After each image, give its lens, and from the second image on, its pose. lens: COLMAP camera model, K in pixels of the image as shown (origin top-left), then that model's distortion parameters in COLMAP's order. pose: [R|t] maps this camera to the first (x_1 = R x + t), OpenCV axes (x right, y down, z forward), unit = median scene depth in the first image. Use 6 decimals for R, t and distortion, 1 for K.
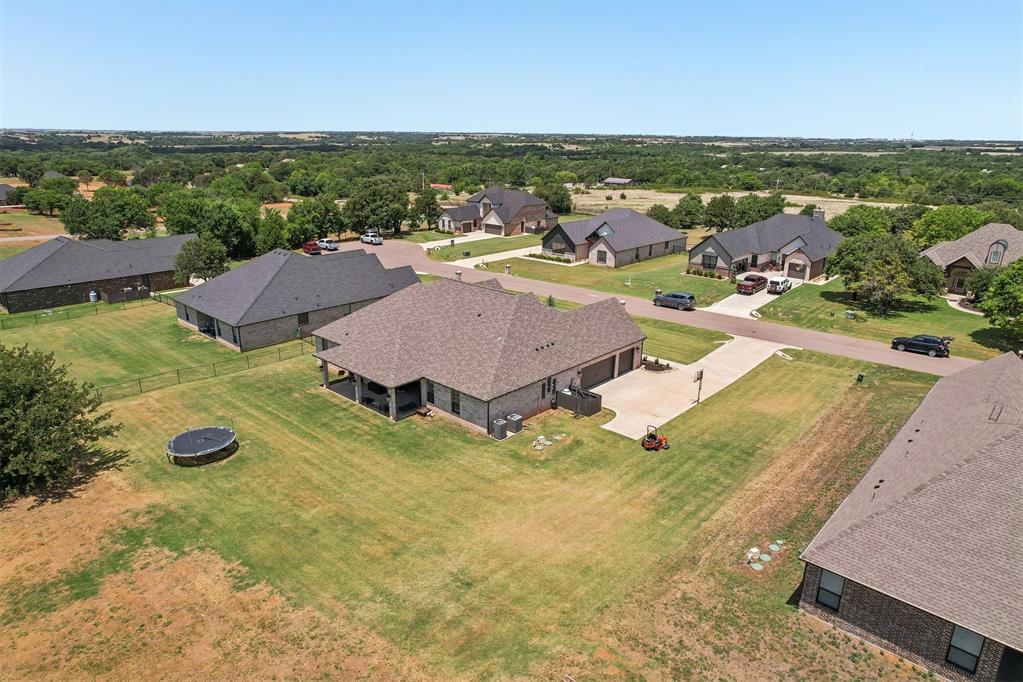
lens RADIAL K [[654.3, 0, 516.1], [0, 654.3, 343.7], [0, 0, 1]] dist [-0.070725, 0.062516]
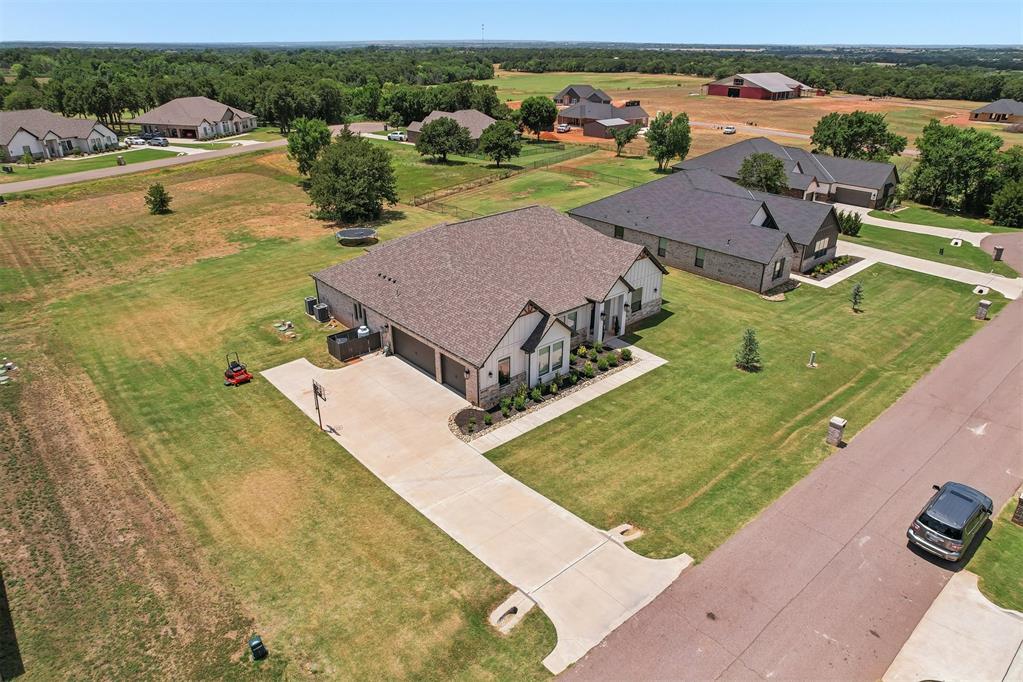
lens RADIAL K [[654.3, 0, 516.1], [0, 654.3, 343.7], [0, 0, 1]] dist [-0.070725, 0.062516]
pose [[-0.100642, 0.410497, -0.906291, 0.937944], [-0.314201, 0.851186, 0.420429, -0.375427], [0.944007, 0.327070, 0.043314, 1.258813]]
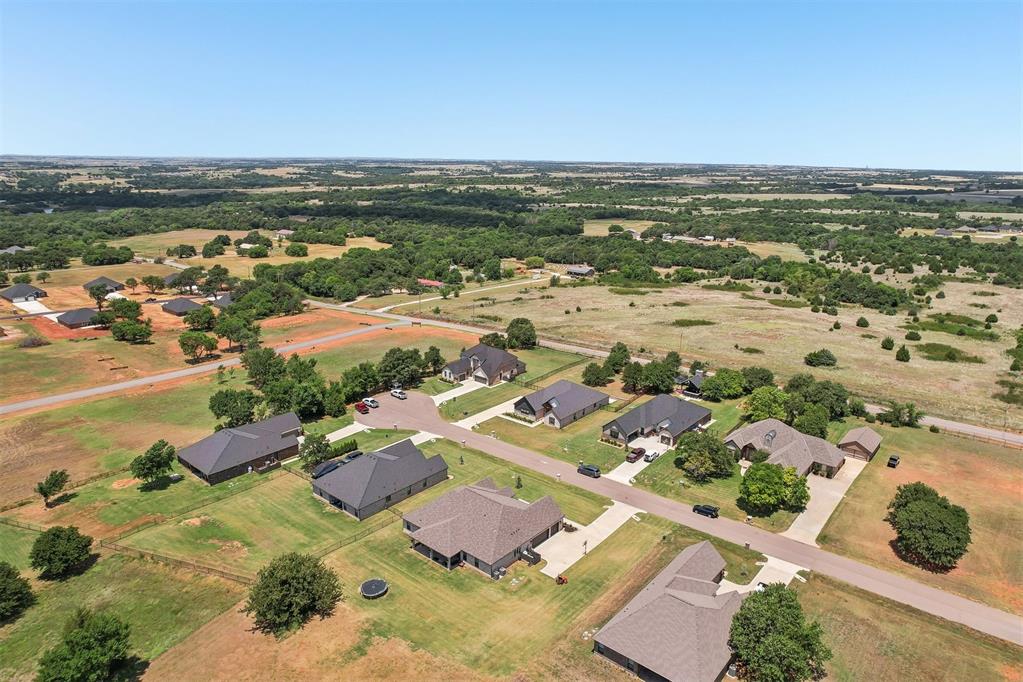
lens RADIAL K [[654.3, 0, 516.1], [0, 654.3, 343.7], [0, 0, 1]] dist [-0.070725, 0.062516]
pose [[0.999190, -0.011562, 0.038534, -0.033549], [0.012894, 0.999322, -0.034496, -0.607940], [-0.038109, 0.034965, 0.998662, -1.339737]]
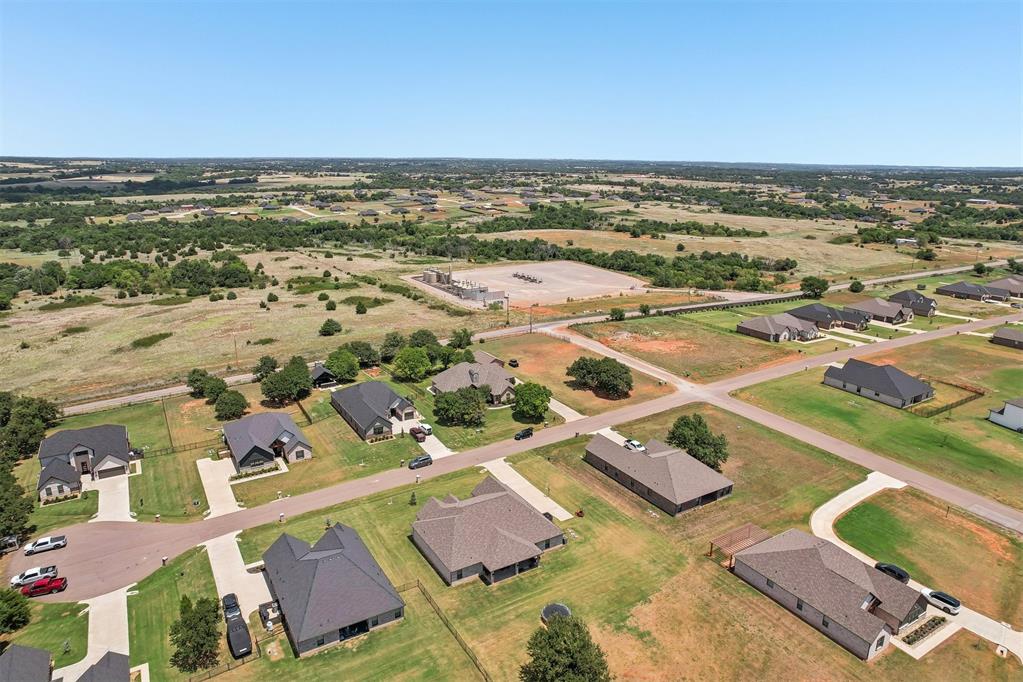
lens RADIAL K [[654.3, 0, 516.1], [0, 654.3, 343.7], [0, 0, 1]] dist [-0.070725, 0.062516]
pose [[0.278727, -0.280117, 0.918611, -2.138129], [0.292918, 0.935736, 0.196462, -1.113943], [-0.914609, 0.214319, 0.342866, 0.128798]]
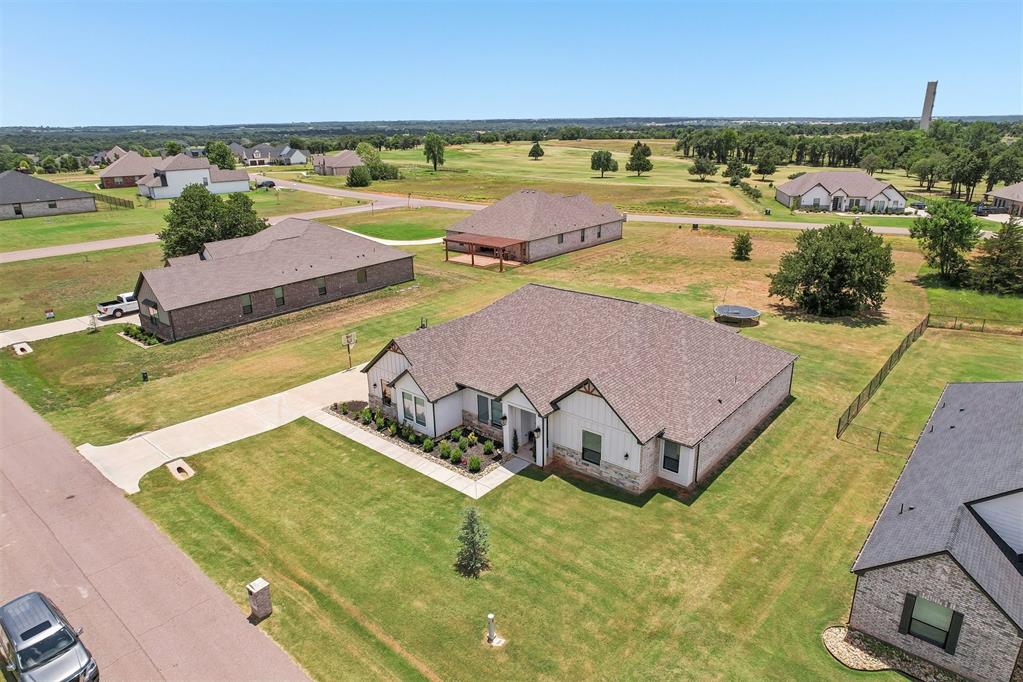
lens RADIAL K [[654.3, 0, 516.1], [0, 654.3, 343.7], [0, 0, 1]] dist [-0.070725, 0.062516]
pose [[-0.999296, 0.013166, -0.035129, 0.061972], [-0.010819, 0.795464, 0.605904, -0.618175], [0.035921, 0.605857, -0.794762, 1.994521]]
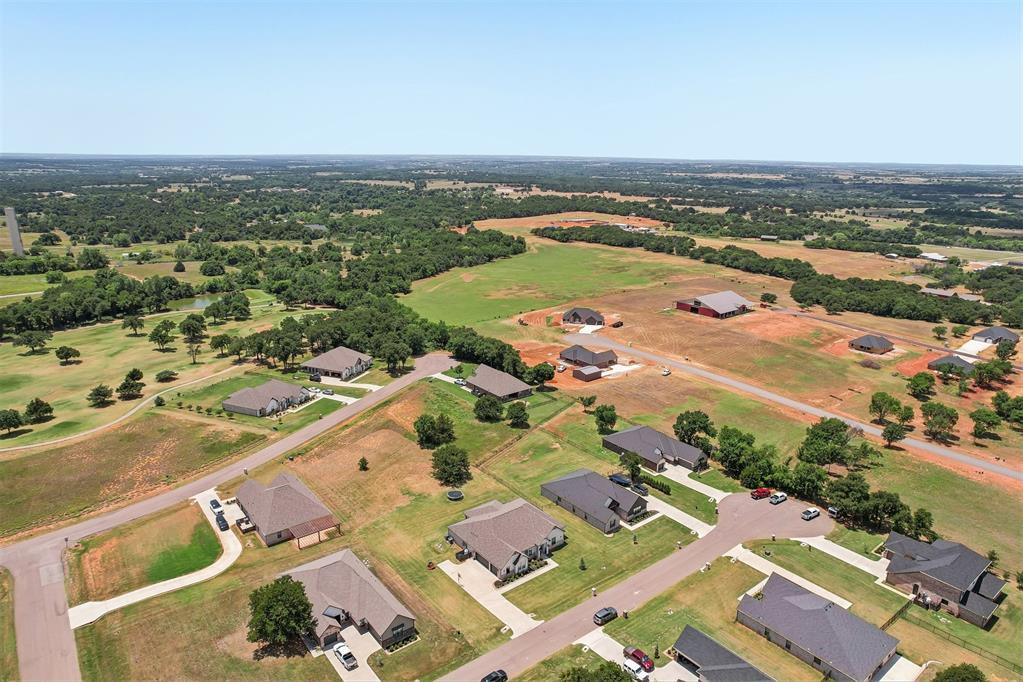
lens RADIAL K [[654.3, 0, 516.1], [0, 654.3, 343.7], [0, 0, 1]] dist [-0.070725, 0.062516]
pose [[-0.152413, 0.260701, -0.953313, 2.749292], [-0.320443, 0.899438, 0.297199, -1.808186], [0.934926, 0.350779, -0.053547, 1.123713]]
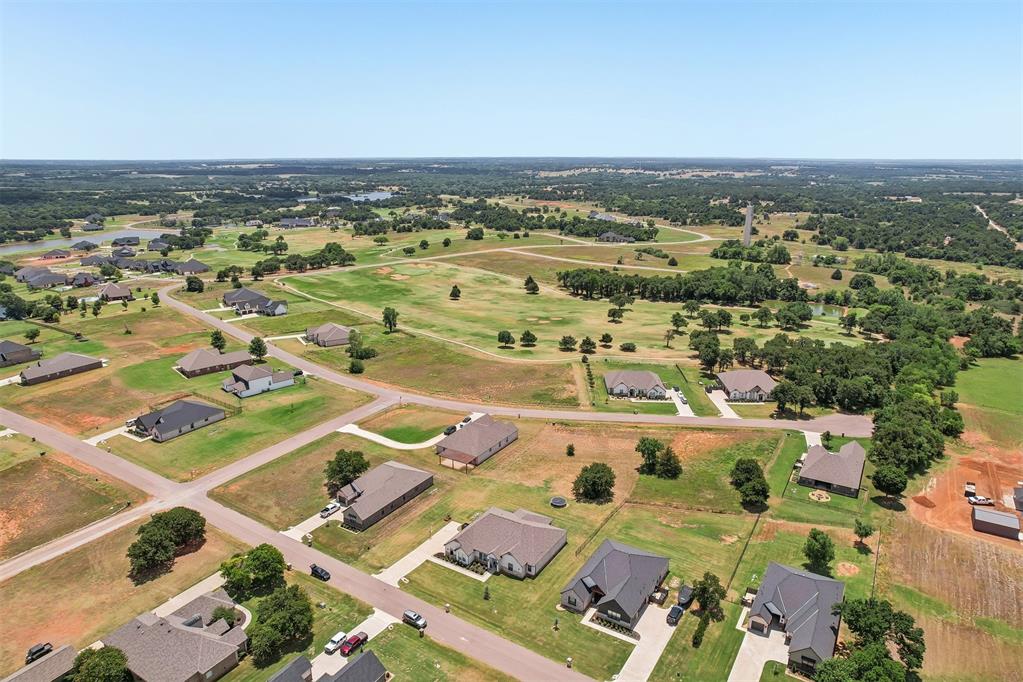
lens RADIAL K [[654.3, 0, 516.1], [0, 654.3, 343.7], [0, 0, 1]] dist [-0.070725, 0.062516]
pose [[-0.982295, 0.036908, -0.183671, 0.458624], [-0.073432, 0.826095, 0.558726, -2.706042], [0.172351, 0.562320, -0.808759, 3.399980]]
